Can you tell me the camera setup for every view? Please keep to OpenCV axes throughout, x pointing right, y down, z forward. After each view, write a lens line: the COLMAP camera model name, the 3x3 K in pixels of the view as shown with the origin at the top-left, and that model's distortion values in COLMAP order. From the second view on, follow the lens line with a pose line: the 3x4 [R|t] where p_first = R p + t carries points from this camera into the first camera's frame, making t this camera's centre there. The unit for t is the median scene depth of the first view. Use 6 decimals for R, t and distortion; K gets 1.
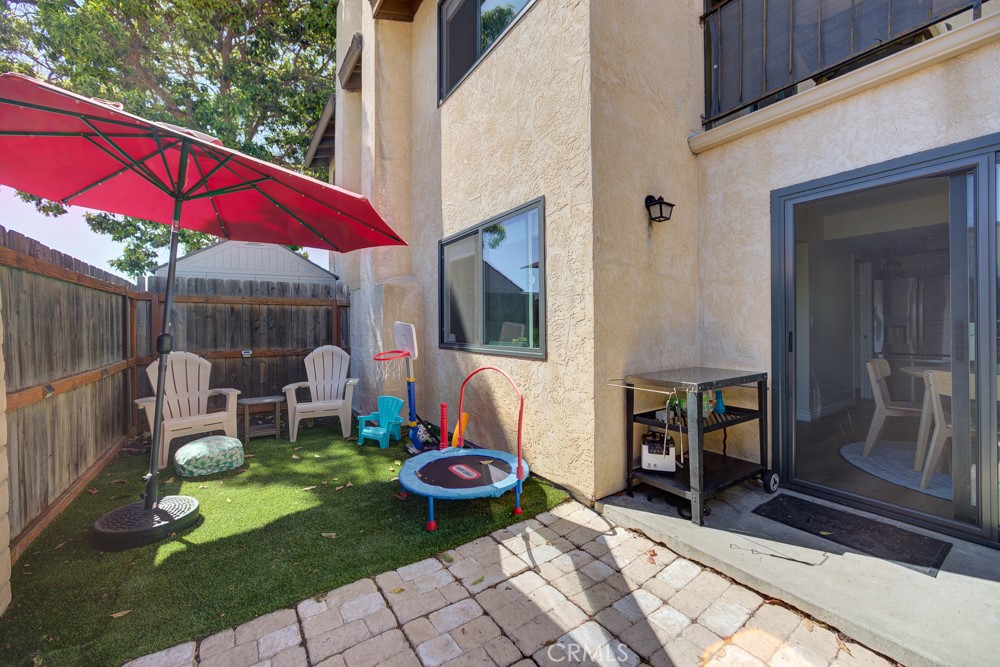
lens RADIAL K [[395.6, 0, 493.4], [0, 395.6, 326.7], [0, 0, 1]] dist [-0.019218, 0.008232]
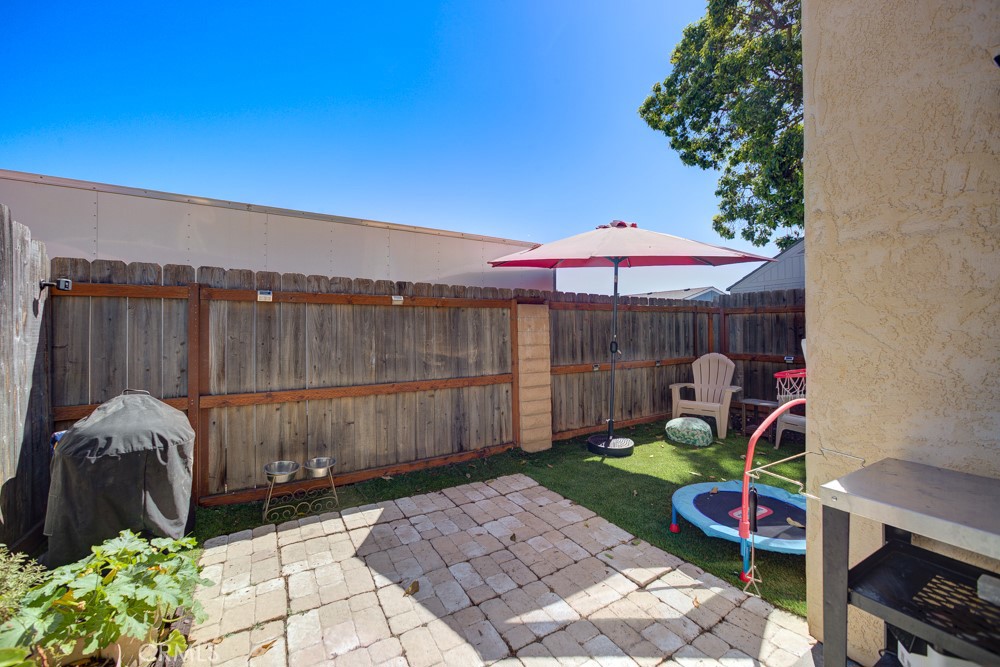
lens RADIAL K [[395.6, 0, 493.4], [0, 395.6, 326.7], [0, 0, 1]] dist [-0.019218, 0.008232]
pose [[-0.058172, 0.000642, -0.998306, 0.951722], [0.008854, 0.999961, 0.000127, -0.052935], [0.998267, -0.008831, -0.058176, 0.571882]]
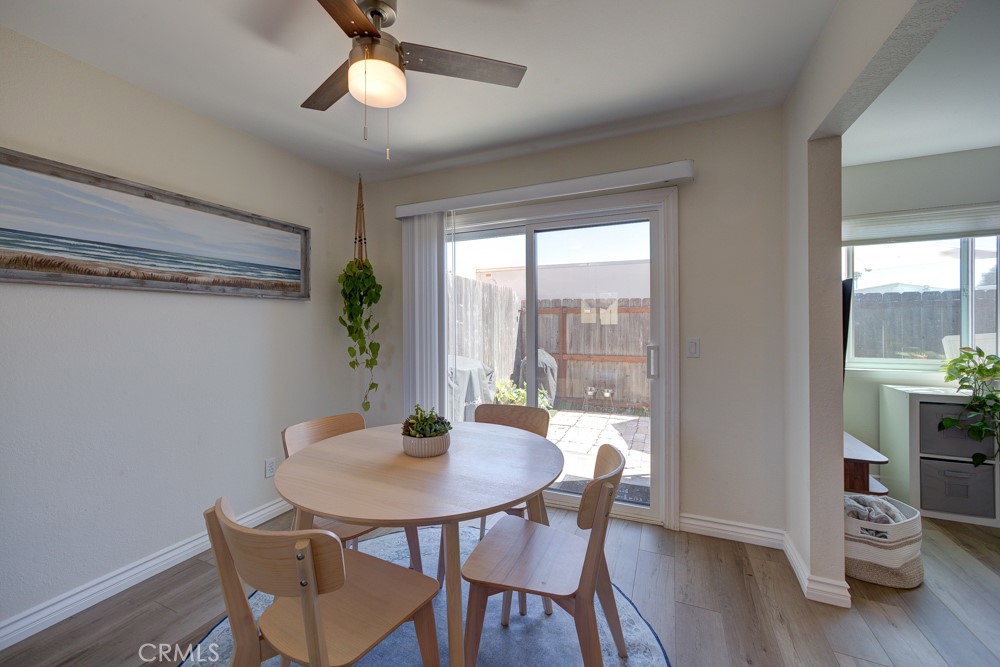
lens RADIAL K [[395.6, 0, 493.4], [0, 395.6, 326.7], [0, 0, 1]] dist [-0.019218, 0.008232]
pose [[-0.840825, 0.014164, -0.541121, 1.787330], [0.013718, 0.999894, 0.004855, -0.067962], [0.541133, -0.003341, -0.840931, 1.755708]]
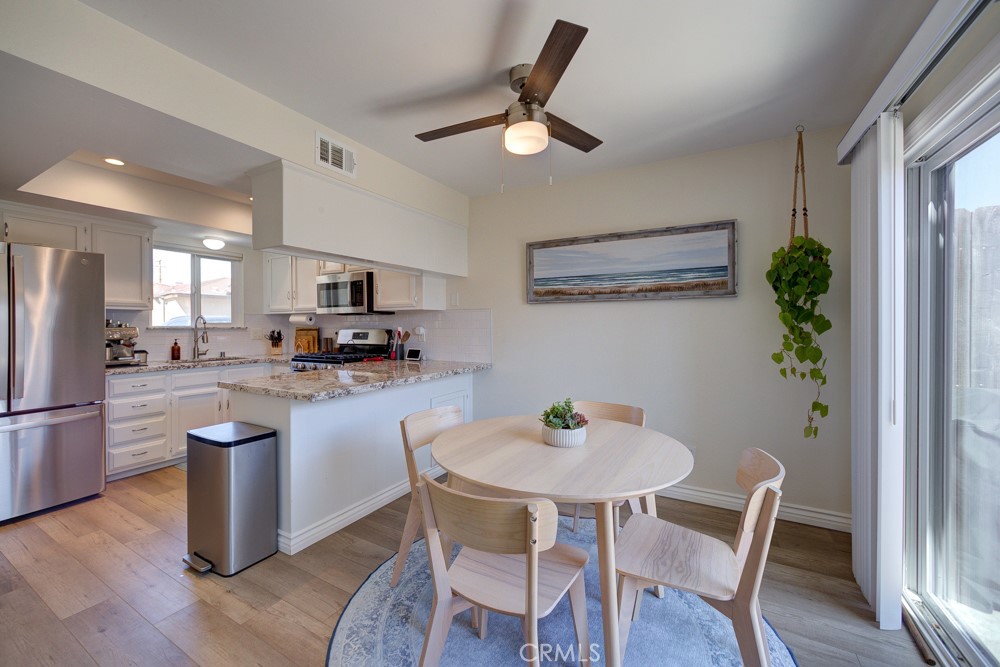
lens RADIAL K [[395.6, 0, 493.4], [0, 395.6, 326.7], [0, 0, 1]] dist [-0.019218, 0.008232]
pose [[-0.457106, 0.001740, 0.889411, 0.955566], [0.001586, 0.999998, -0.001141, -0.064509], [-0.889411, 0.000889, -0.457108, 1.576369]]
